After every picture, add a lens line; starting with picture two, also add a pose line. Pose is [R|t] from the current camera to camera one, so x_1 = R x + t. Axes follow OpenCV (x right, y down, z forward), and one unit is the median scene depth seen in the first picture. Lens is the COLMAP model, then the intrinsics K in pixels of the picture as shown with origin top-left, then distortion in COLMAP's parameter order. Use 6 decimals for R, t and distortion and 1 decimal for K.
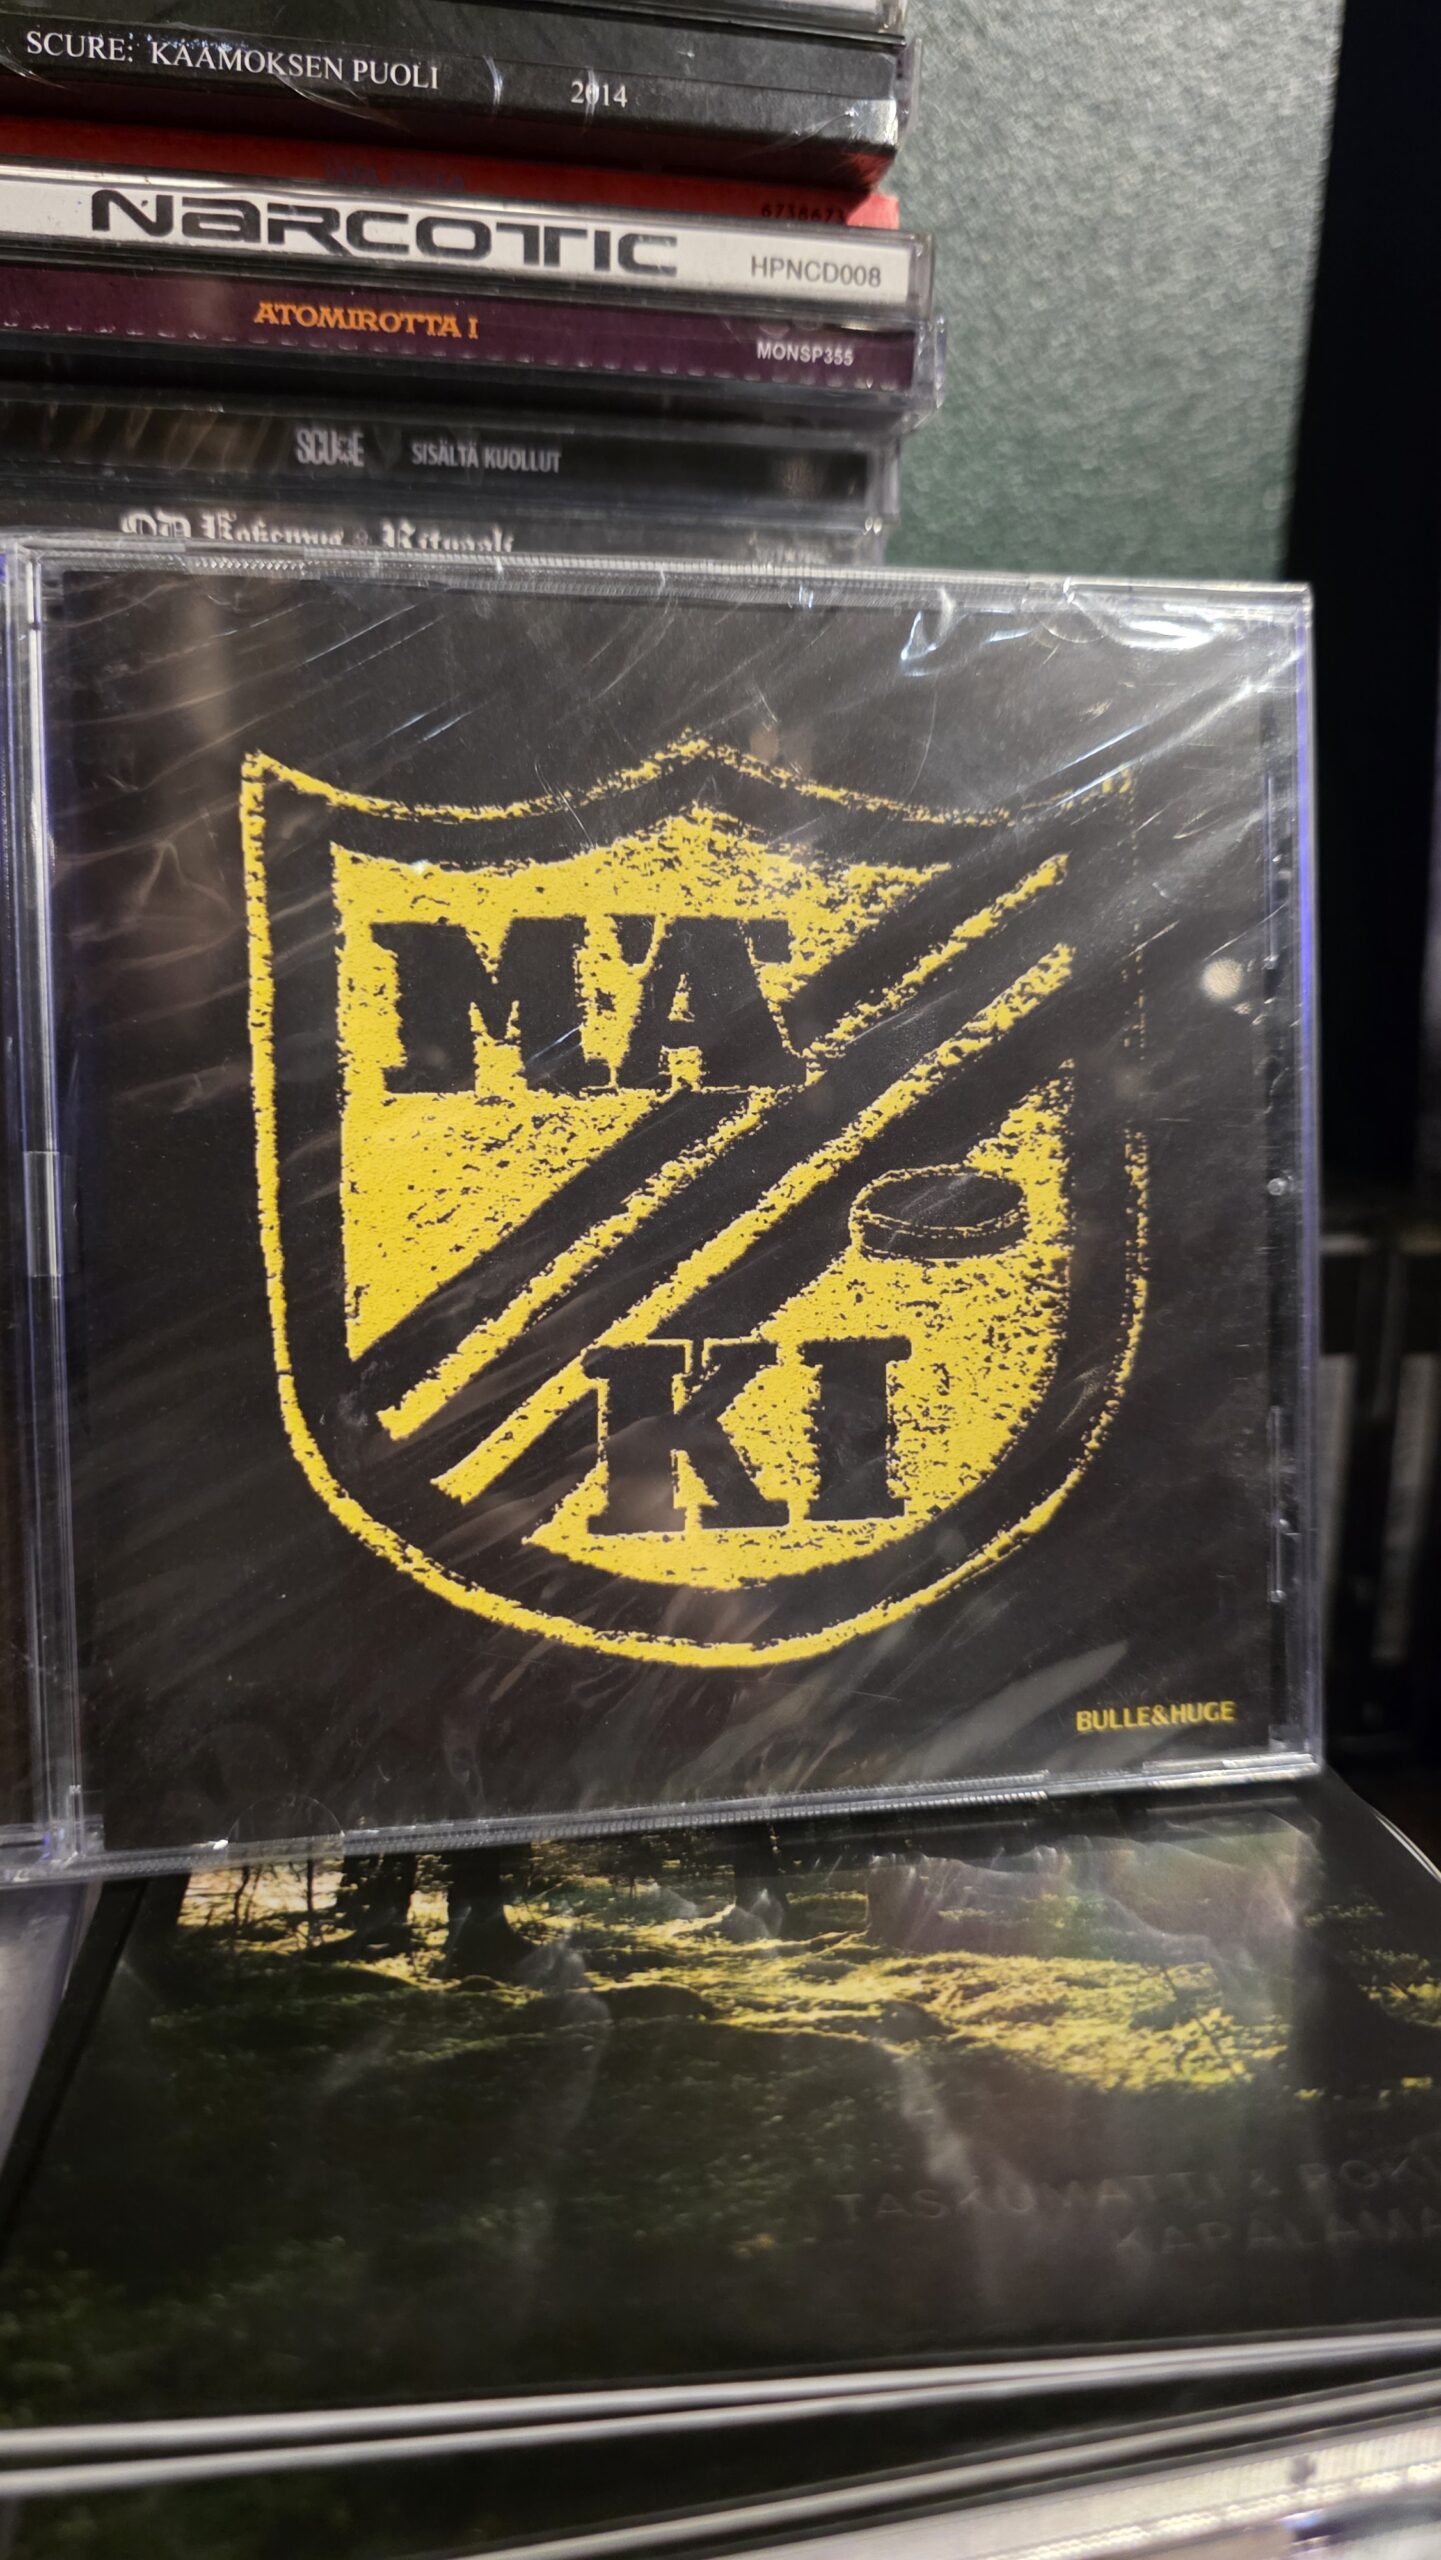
lens RADIAL K [[1871.9, 0, 698.3], [0, 1871.9, 1284.7], [0, 0, 1]] dist [-0.010580, -0.015558]
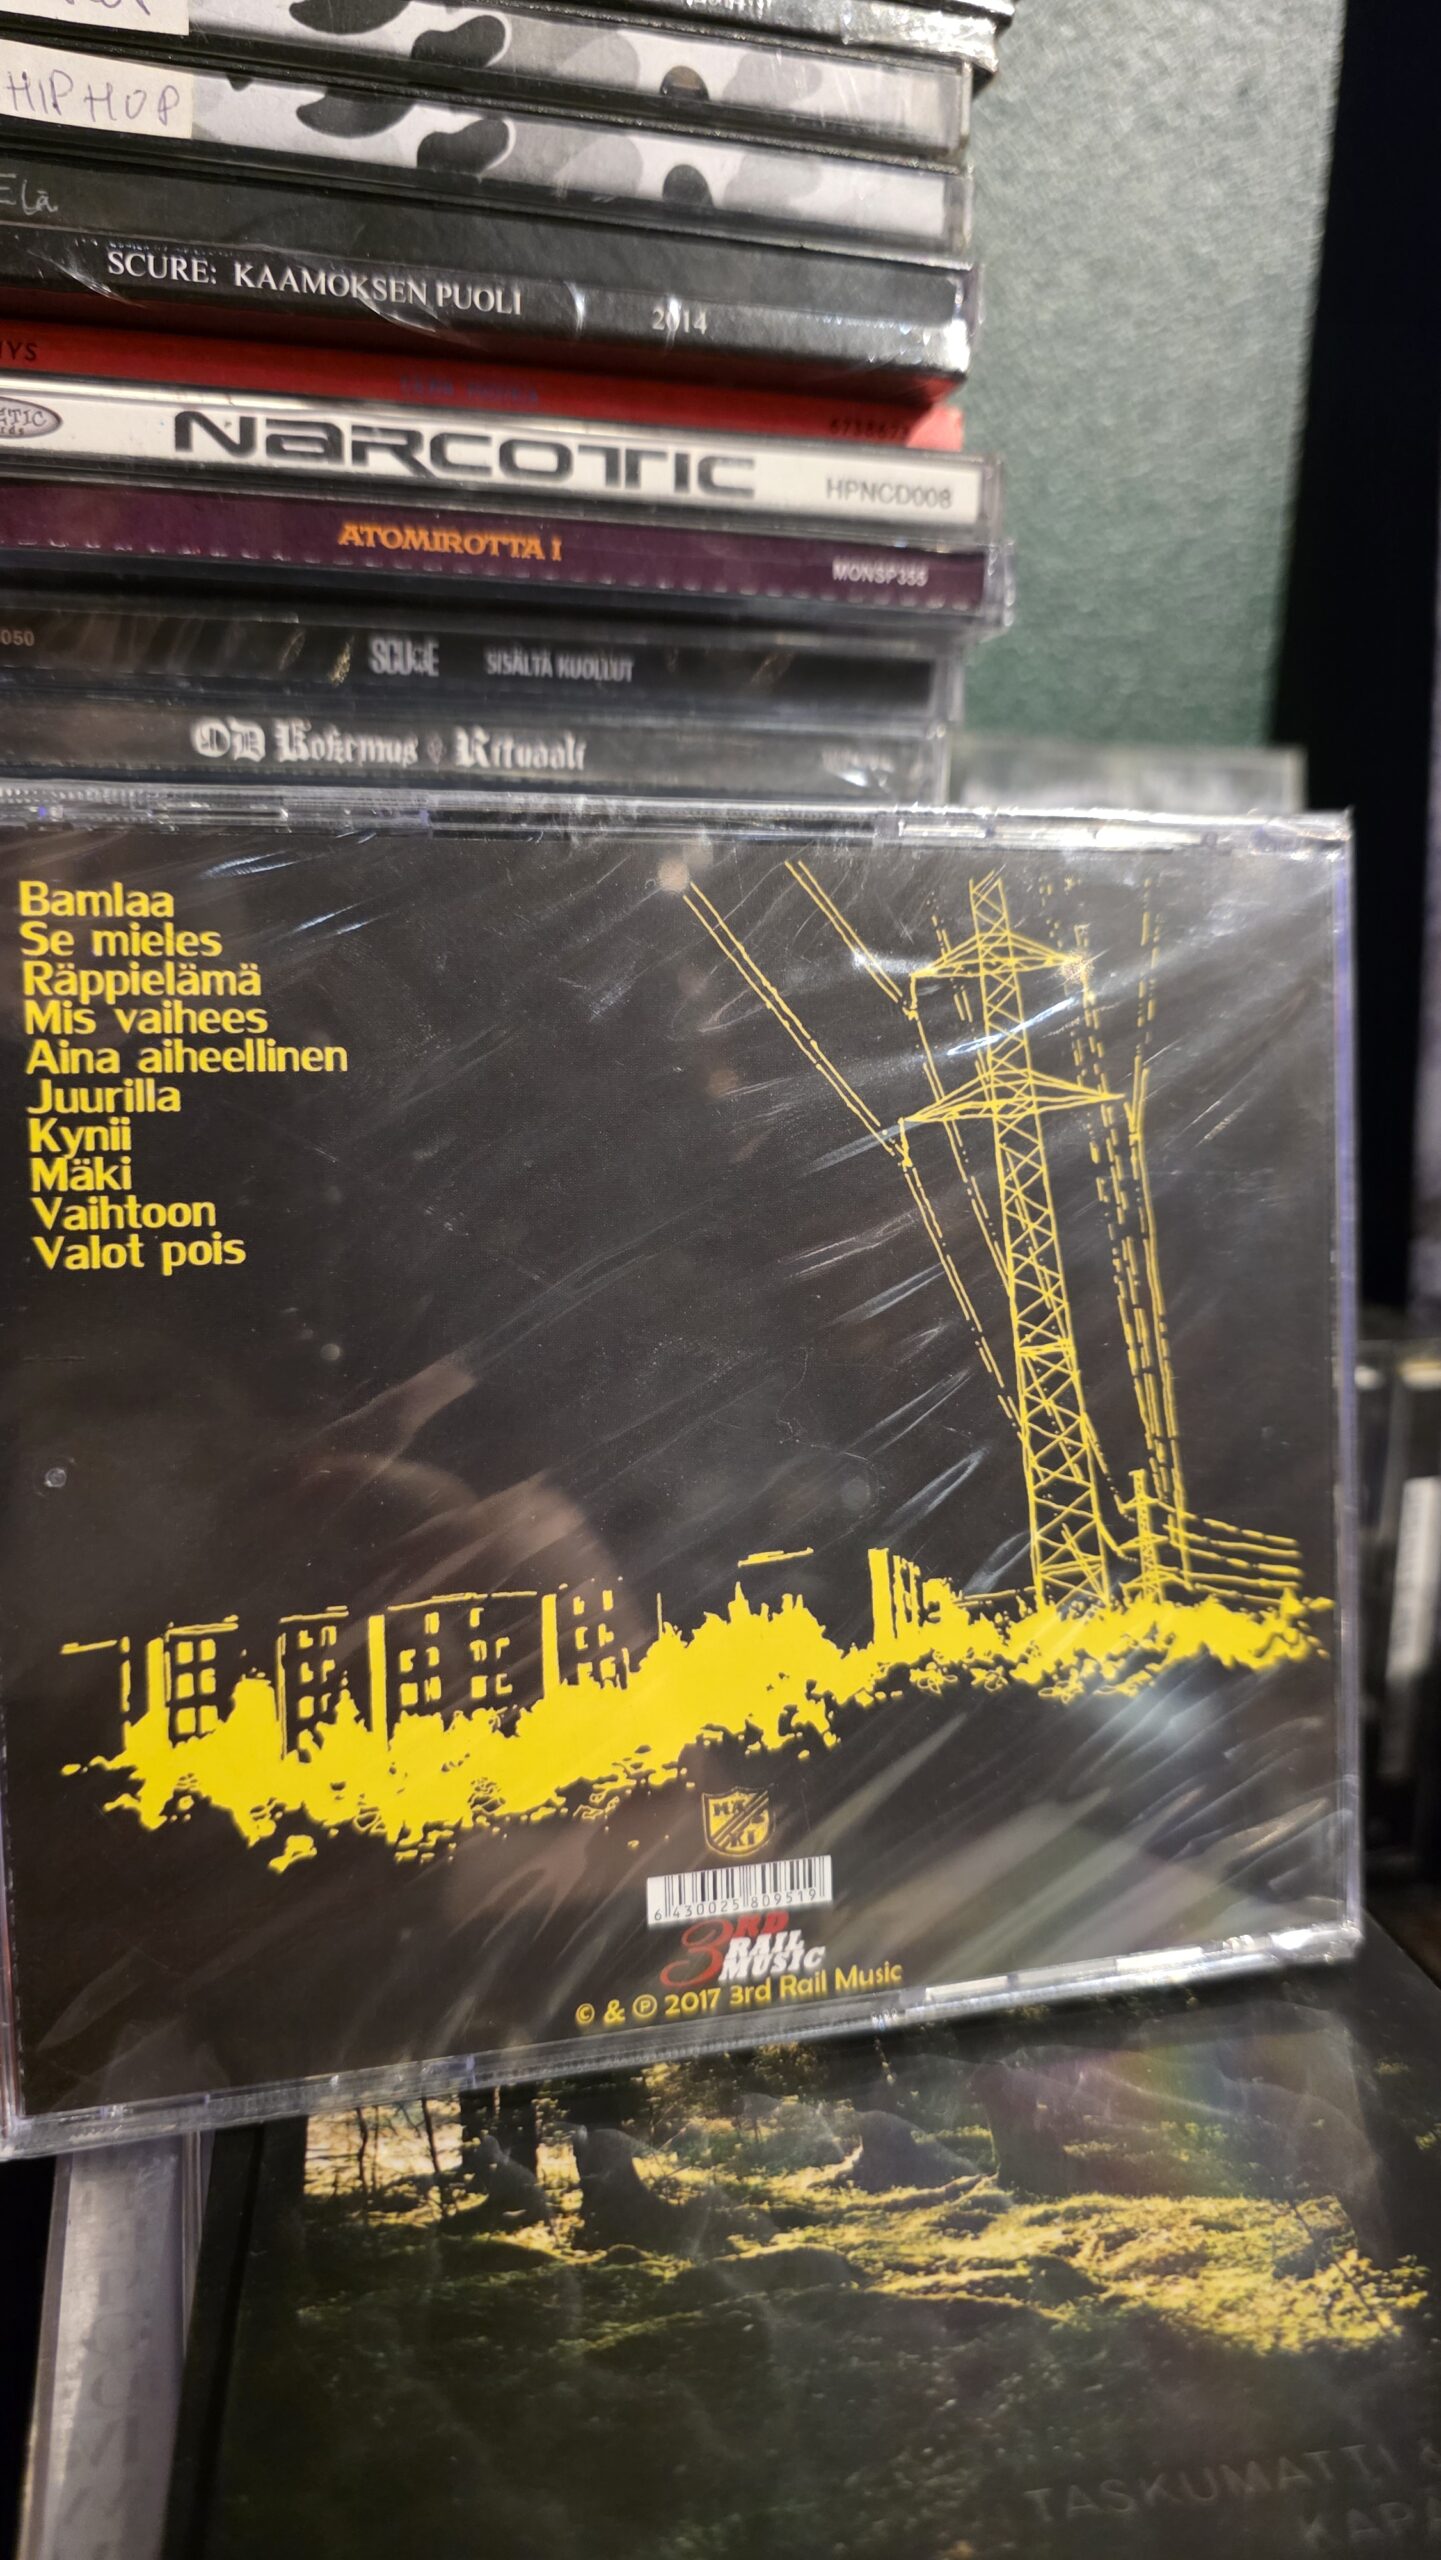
lens RADIAL K [[1871.9, 0, 736.3], [0, 1871.9, 1285.9], [0, 0, 1]] dist [-0.010580, -0.015558]
pose [[0.997991, -0.010570, 0.062469, -0.102769], [0.011688, 0.999778, -0.017555, -0.110392], [-0.062269, 0.018250, 0.997893, -0.002967]]
